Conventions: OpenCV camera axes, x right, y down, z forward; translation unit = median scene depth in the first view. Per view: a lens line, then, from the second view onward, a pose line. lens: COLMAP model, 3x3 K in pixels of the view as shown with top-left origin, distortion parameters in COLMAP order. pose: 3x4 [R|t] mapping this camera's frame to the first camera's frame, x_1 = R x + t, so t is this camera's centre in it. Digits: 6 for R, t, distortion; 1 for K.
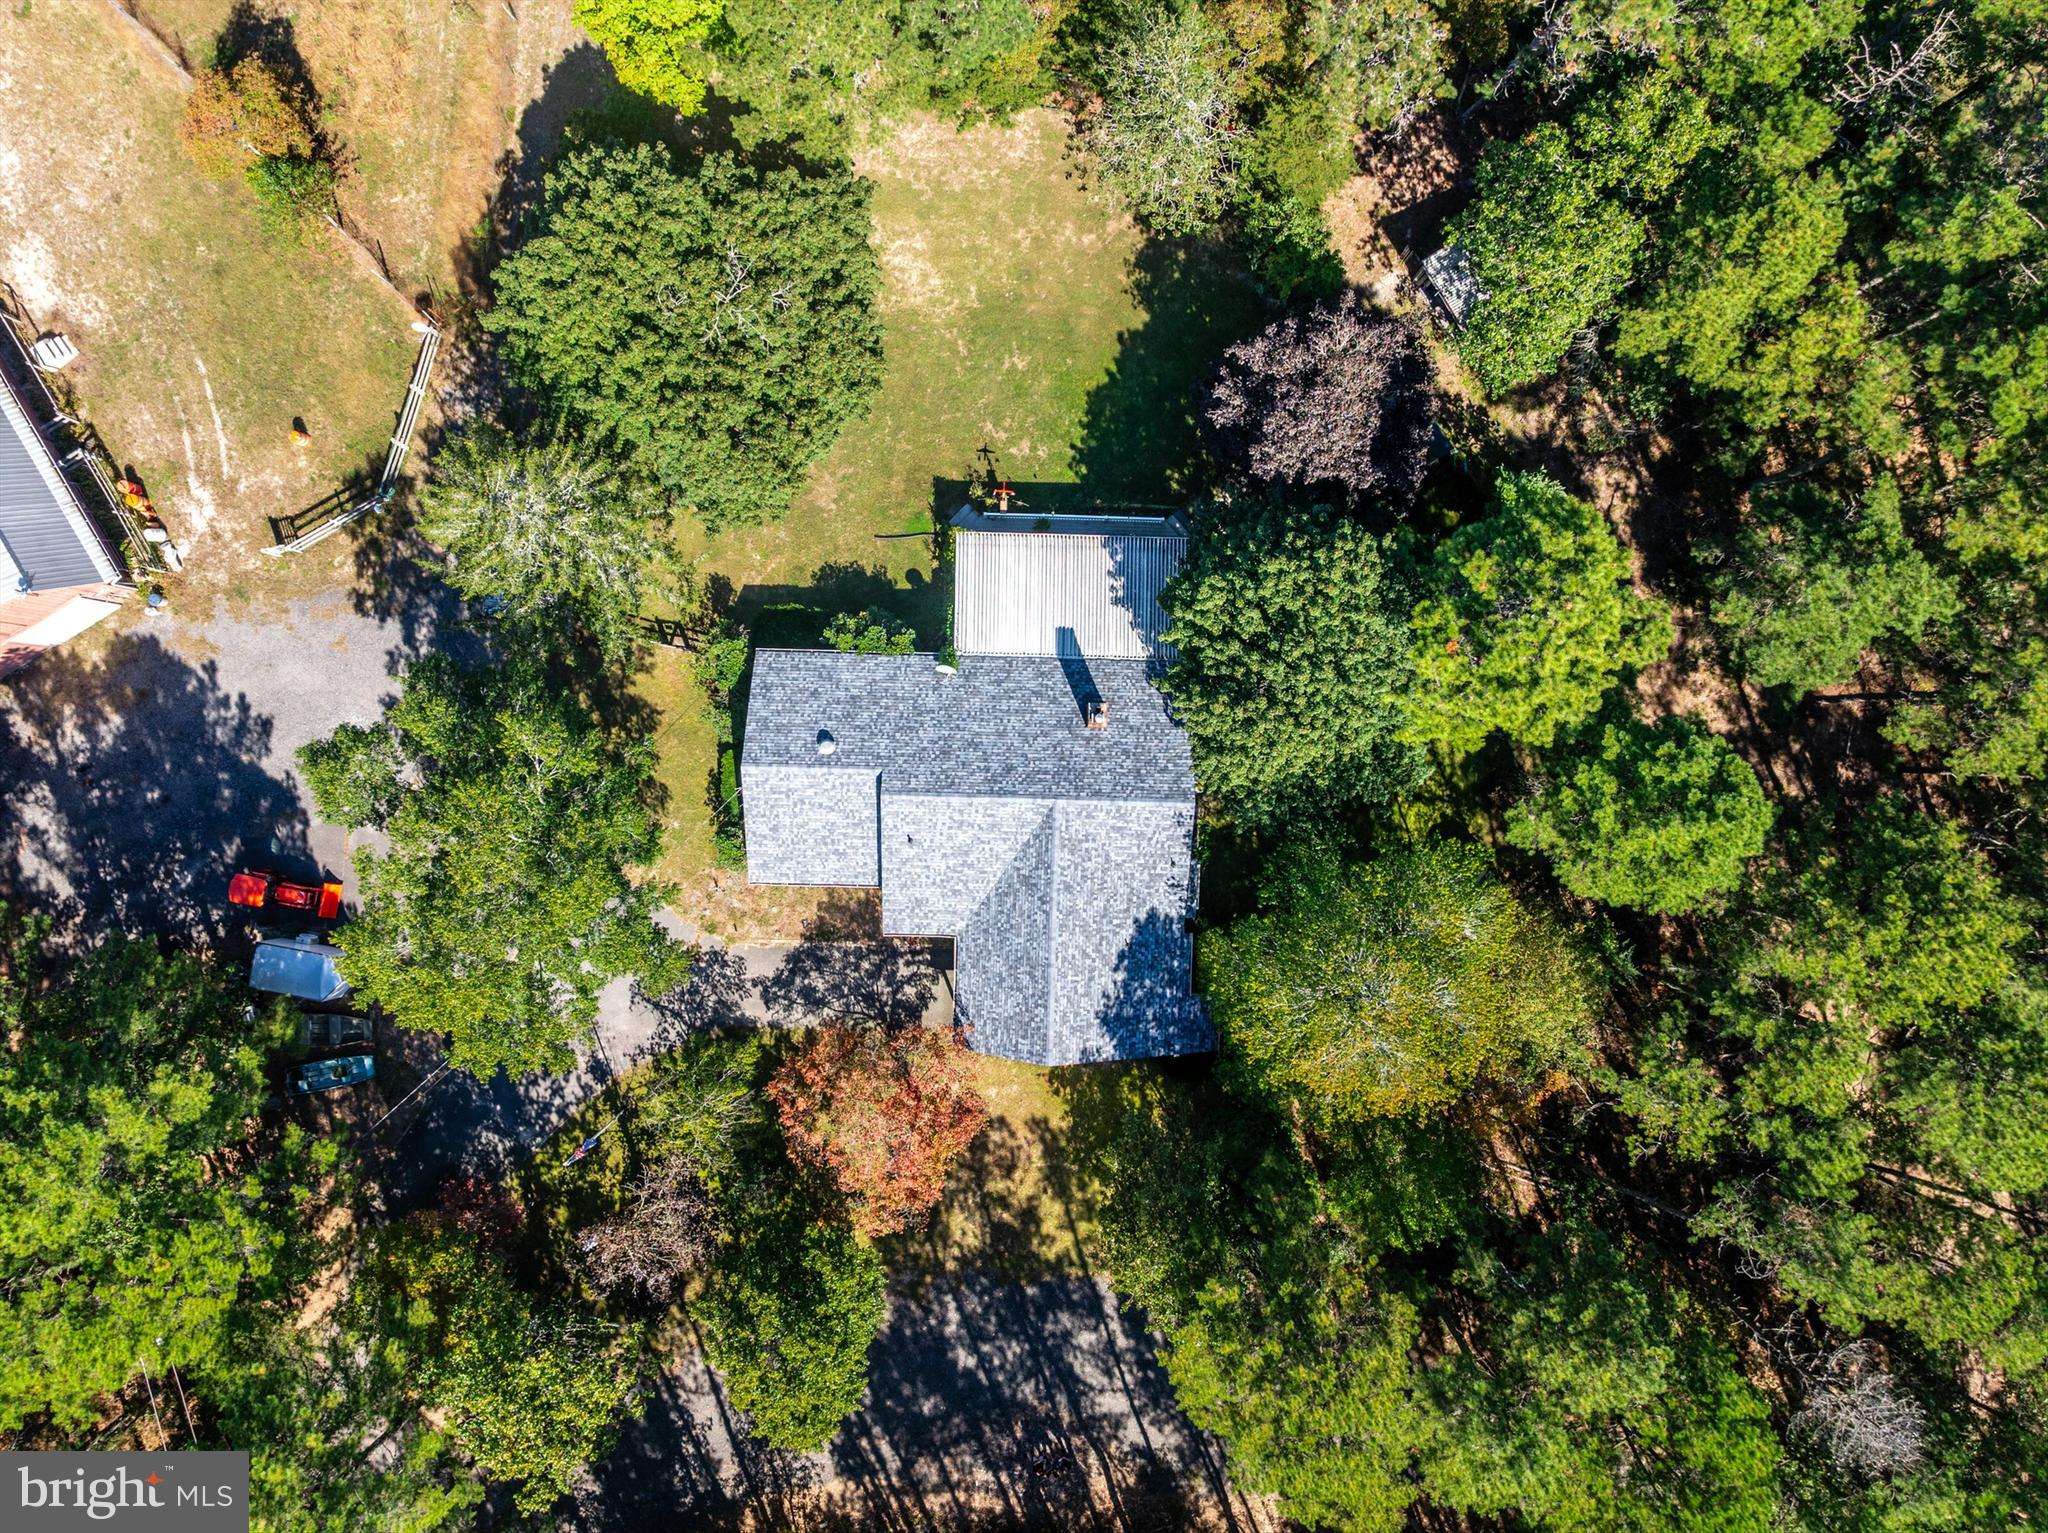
lens RADIAL K [[1451.6, 0, 1030.2], [0, 1451.6, 748.9], [0, 0, 1]] dist [-0.047410, 0.014780]
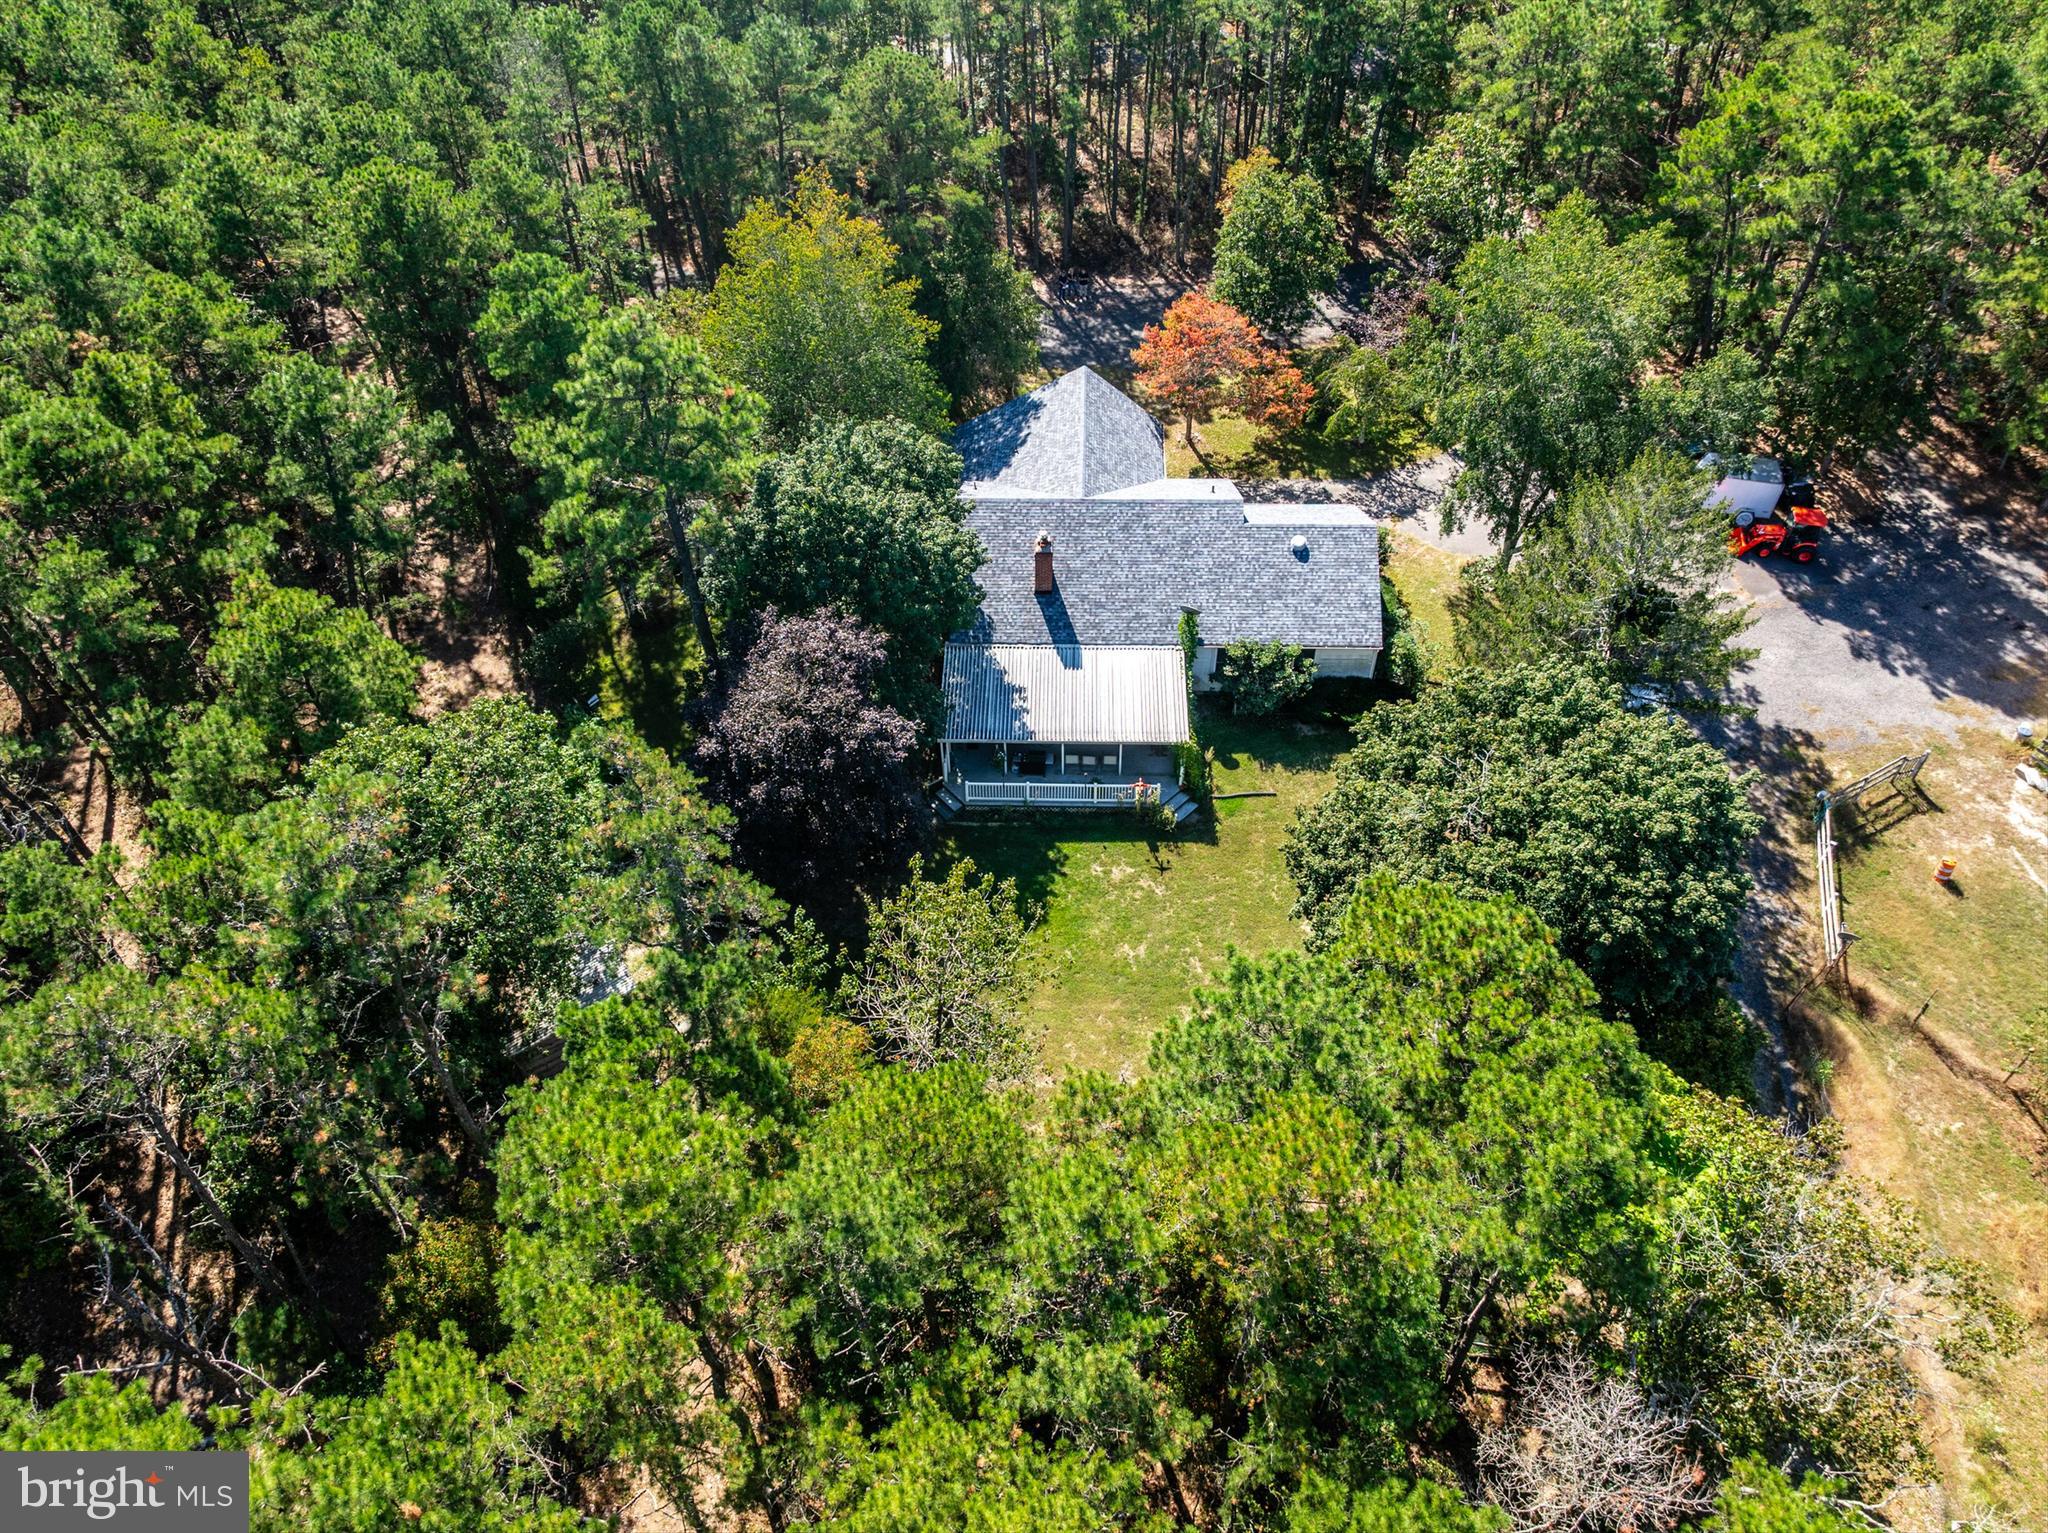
lens RADIAL K [[1451.6, 0, 1017.3], [0, 1451.6, 758.5], [0, 0, 1]] dist [-0.047410, 0.014780]
pose [[-0.999768, -0.002903, 0.021355, 0.038989], [0.016971, -0.716799, 0.697073, -0.782834], [0.013284, 0.697274, 0.716682, 0.319870]]
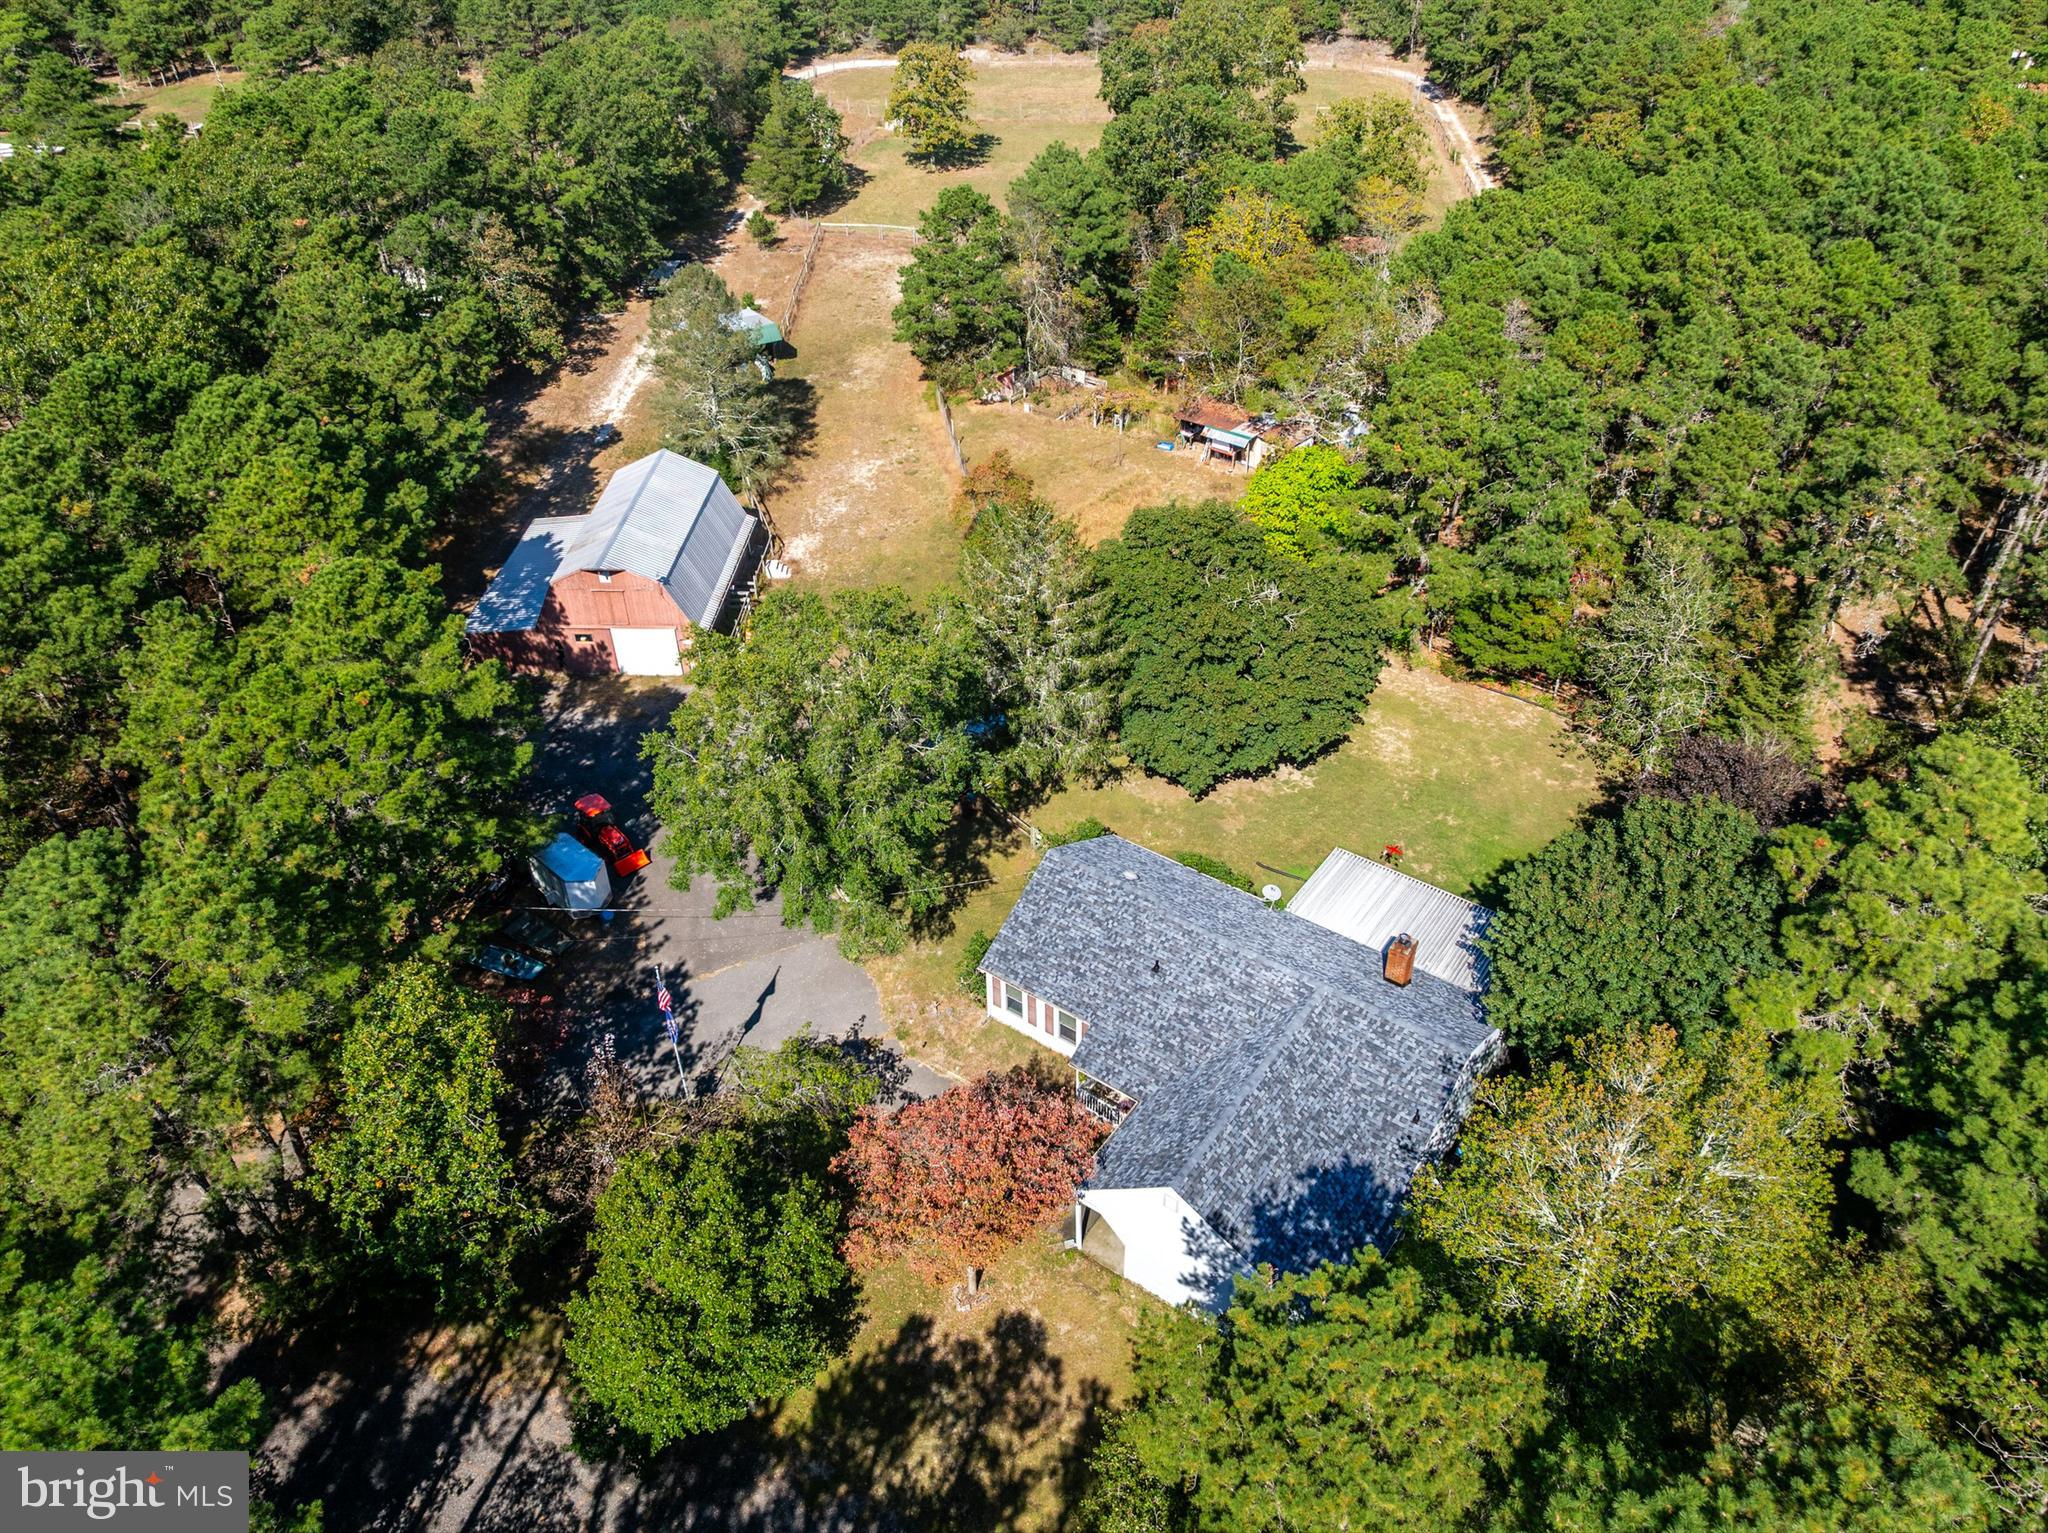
lens RADIAL K [[1451.6, 0, 1034.4], [0, 1451.6, 753.1], [0, 0, 1]] dist [-0.047410, 0.014780]
pose [[0.831511, 0.317839, -0.455596, 0.209068], [-0.554732, 0.518424, -0.650775, 0.582416], [0.029350, 0.793861, 0.607391, 0.302075]]
